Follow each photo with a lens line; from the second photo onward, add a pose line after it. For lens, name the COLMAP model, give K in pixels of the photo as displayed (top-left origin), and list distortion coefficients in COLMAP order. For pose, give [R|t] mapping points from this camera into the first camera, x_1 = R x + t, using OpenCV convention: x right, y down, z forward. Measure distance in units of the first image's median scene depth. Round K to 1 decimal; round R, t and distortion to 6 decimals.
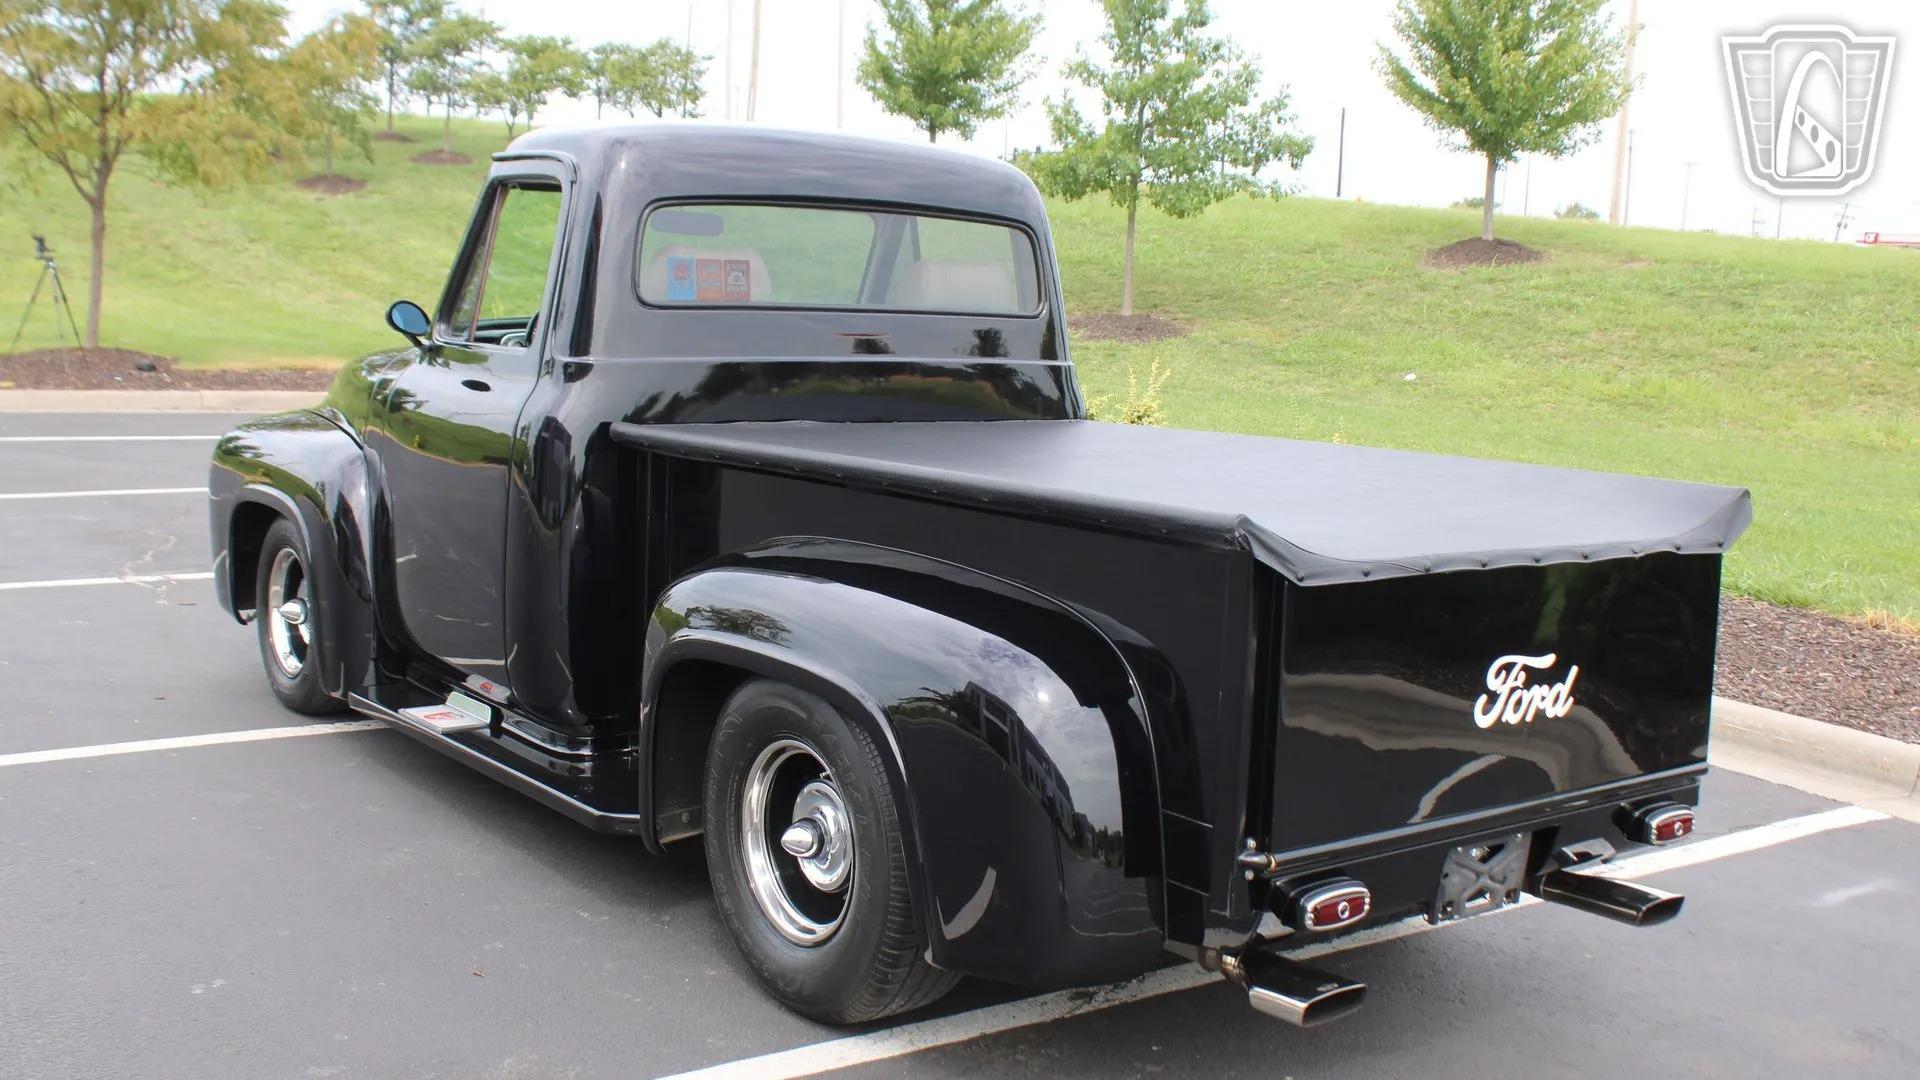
lens RADIAL K [[1964.9, 0, 890.9], [0, 1964.9, 539.2], [0, 0, 1]] dist [-0.118578, 0.188547]
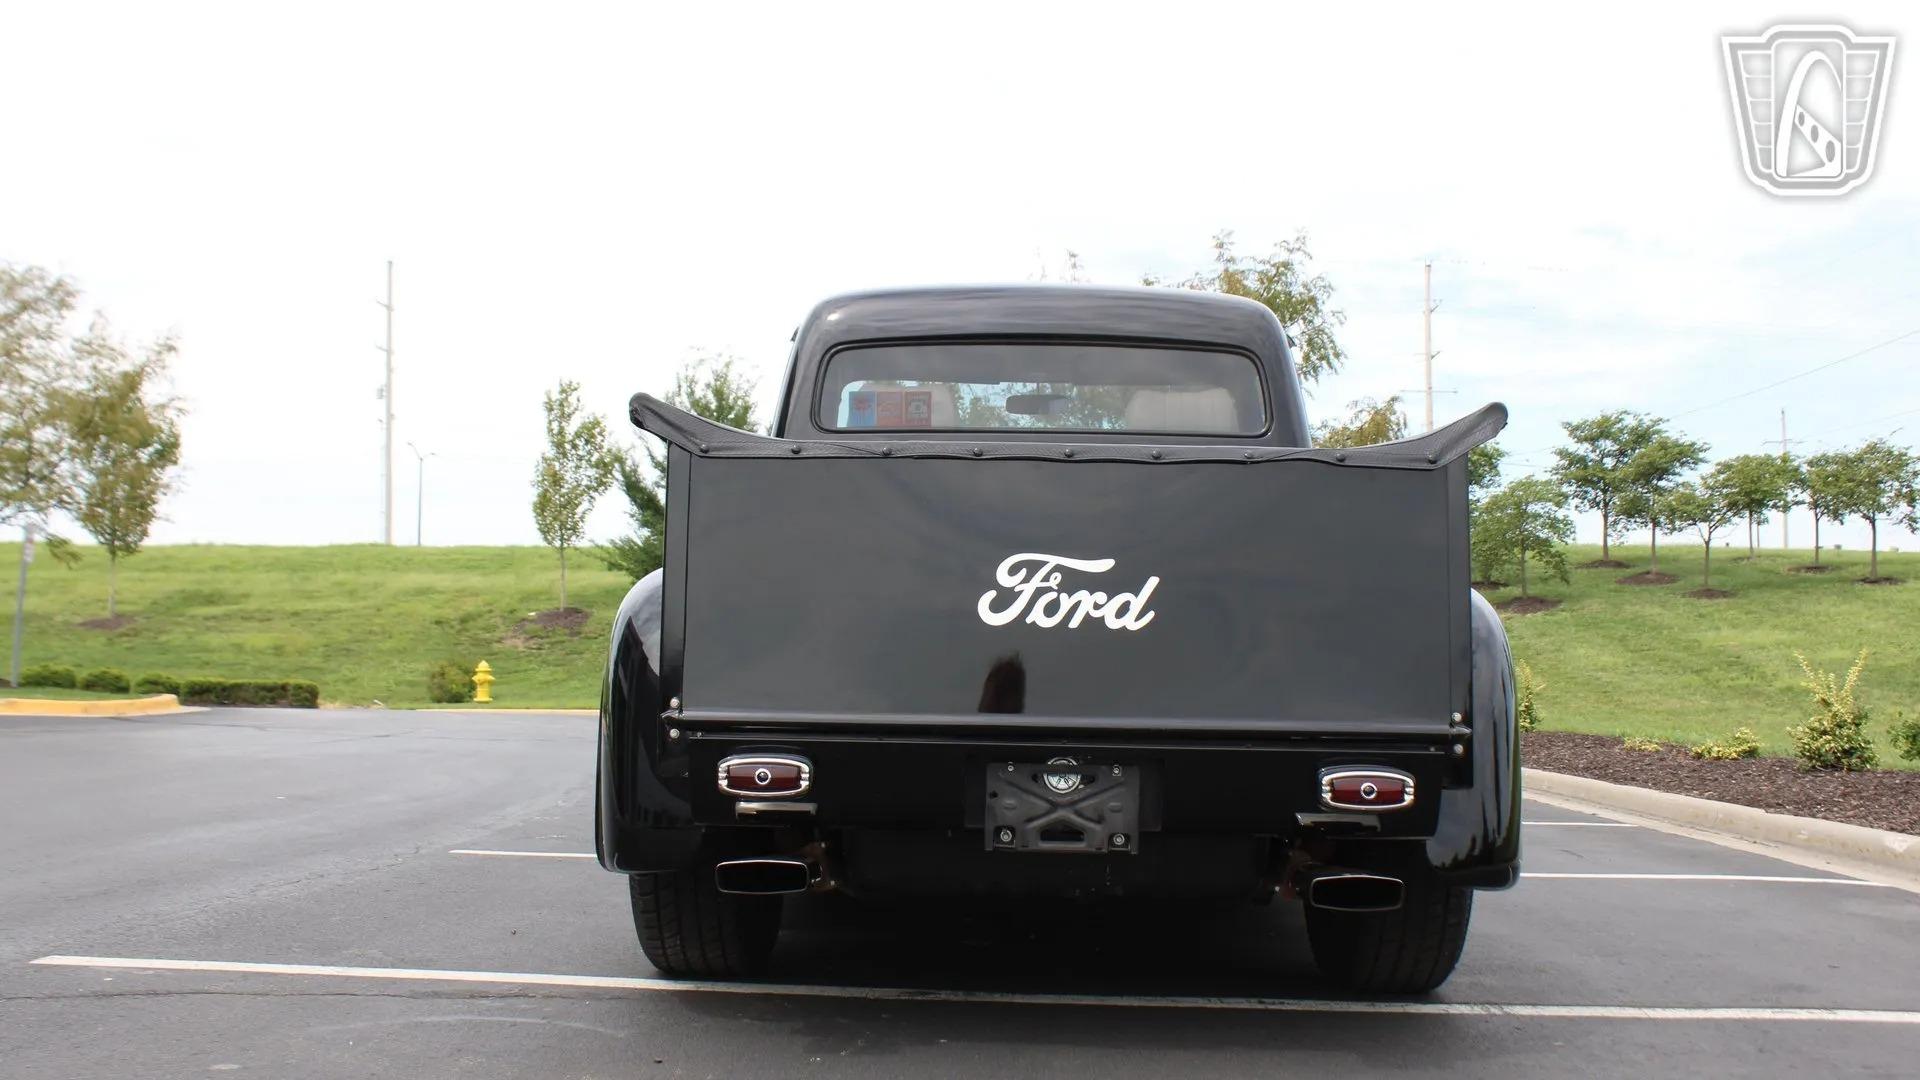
lens RADIAL K [[1903.5, 0, 910.1], [0, 1903.5, 532.7], [0, 0, 1]] dist [-0.149209, 0.150031]
pose [[0.779025, -0.084917, -0.621216, 0.171897], [-0.070343, 0.972694, -0.221174, 0.052583], [0.623035, 0.215998, 0.751779, 0.052573]]
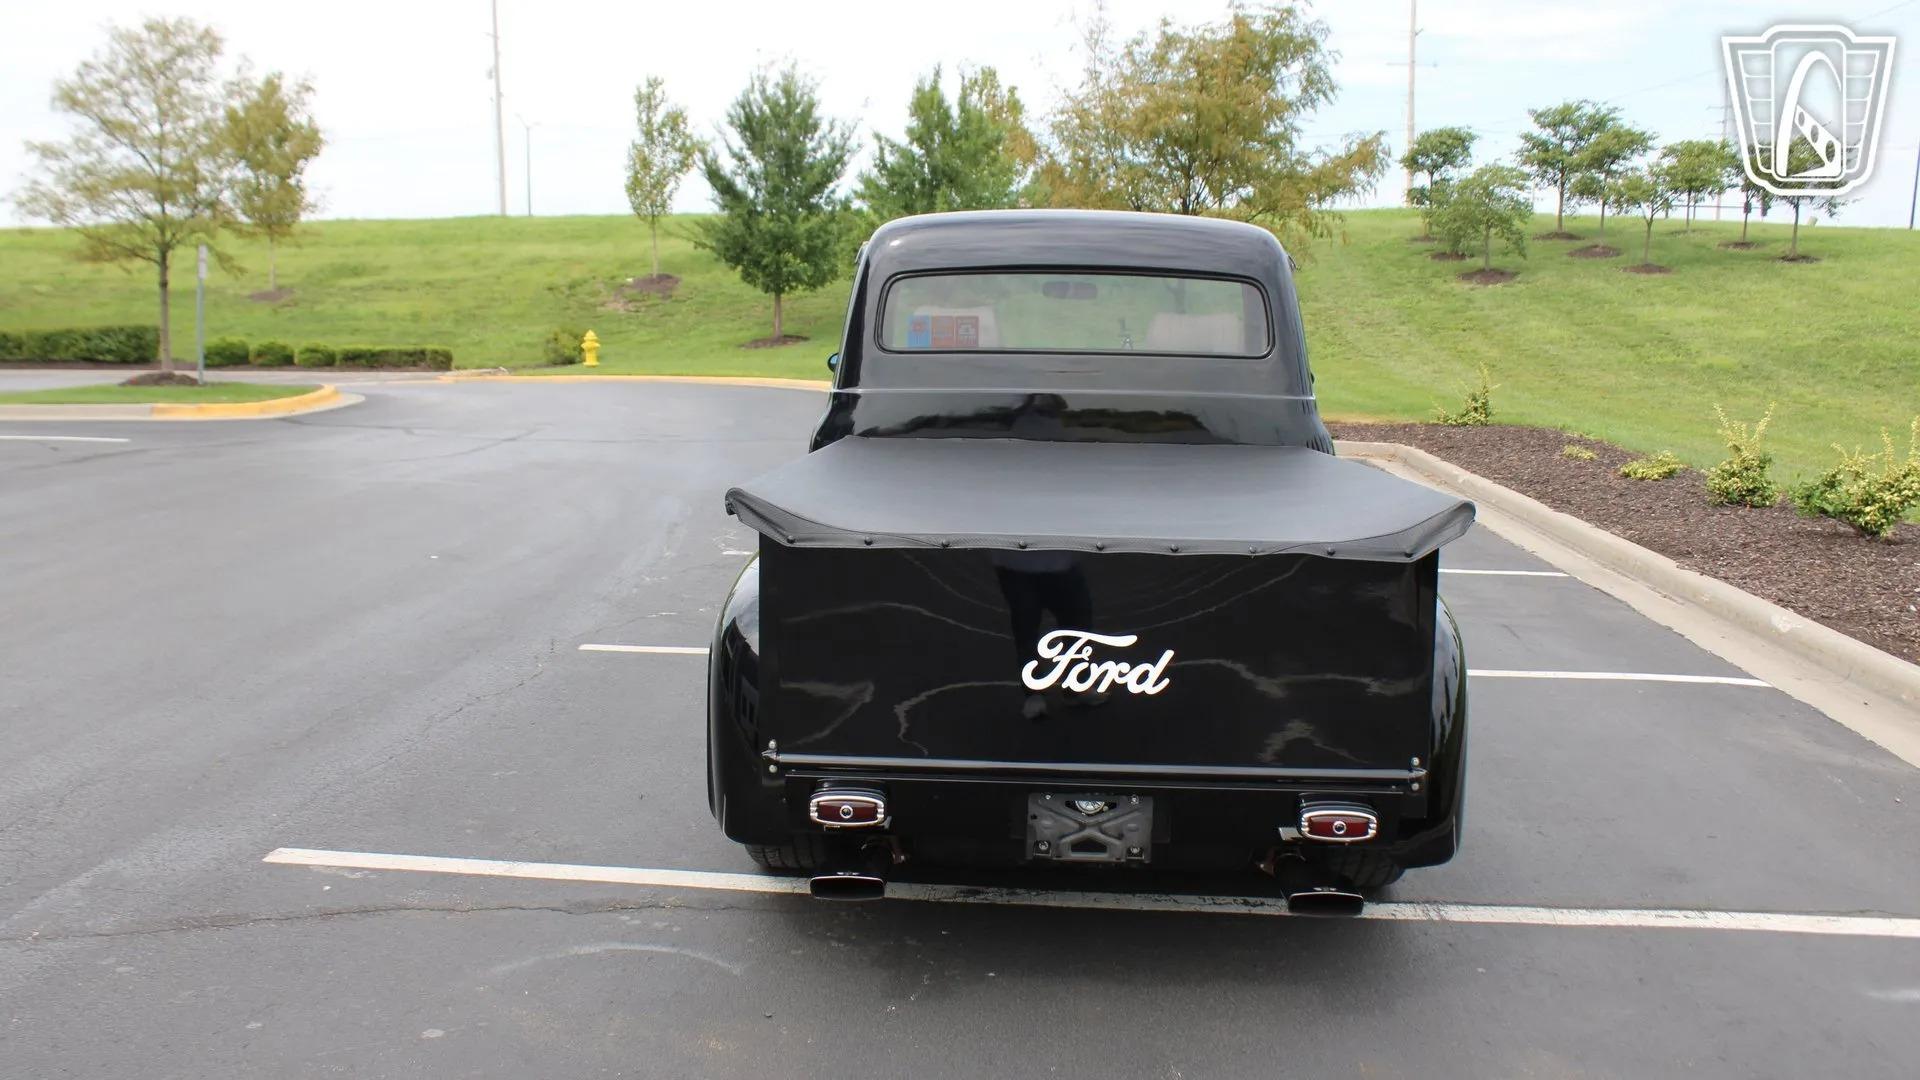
lens RADIAL K [[1627.3, 0, 907.0], [0, 1627.3, 553.9], [0, 0, 1]] dist [-0.178616, 0.154841]
pose [[0.760510, 0.059272, -0.646616, 0.173127], [-0.067059, 0.997670, 0.012580, 0.001979], [0.645855, 0.033794, 0.762712, 0.043325]]
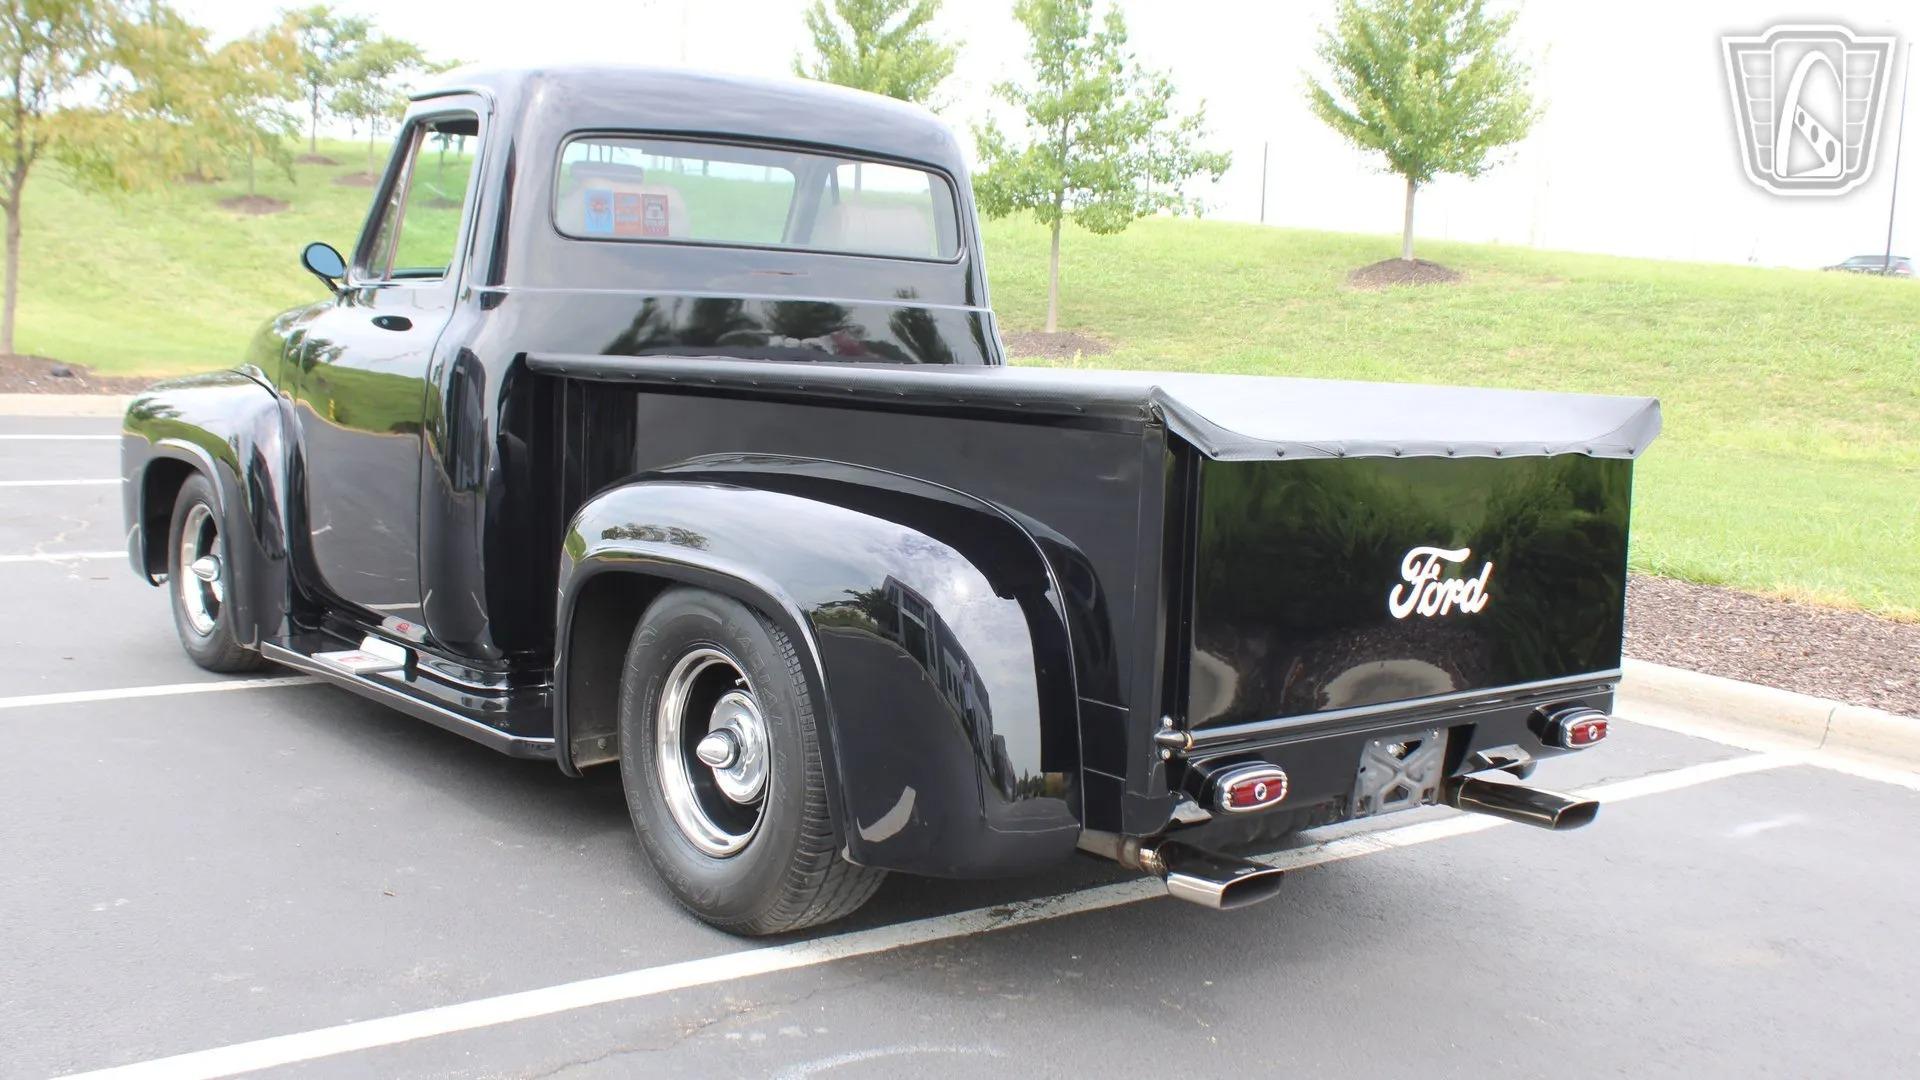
lens RADIAL K [[1964.9, 0, 890.9], [0, 1964.9, 539.2], [0, 0, 1]] dist [-0.118578, 0.188547]
pose [[0.999309, -0.001468, 0.037135, 0.001225], [0.002158, 0.999826, -0.018549, 0.014934], [-0.037102, 0.018617, 0.999138, 0.001099]]
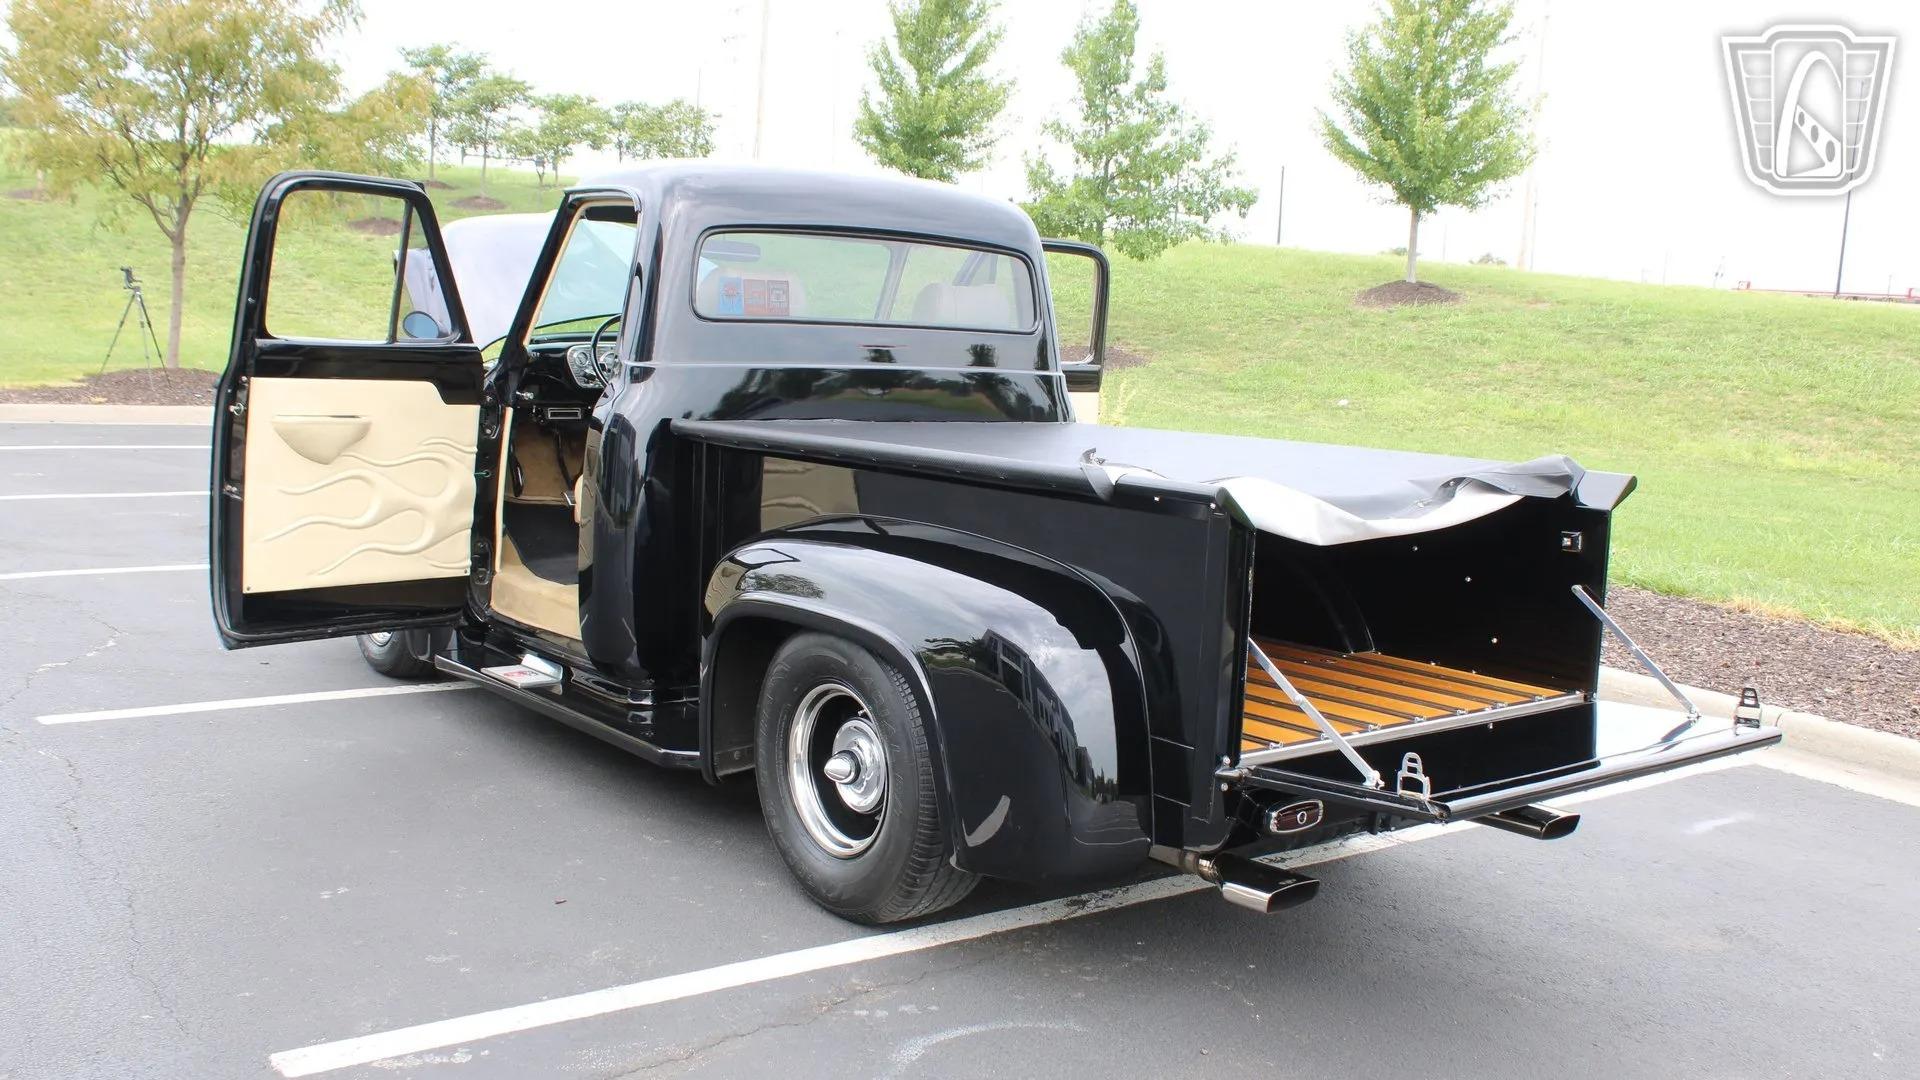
lens RADIAL K [[1762.8, 0, 925.9], [0, 1762.8, 573.9], [0, 0, 1]] dist [-0.127237, 0.160058]
pose [[0.999595, 0.002795, 0.028337, -0.005719], [-0.003170, 0.999908, 0.013179, 0.005070], [-0.028297, -0.013264, 0.999512, -0.013454]]
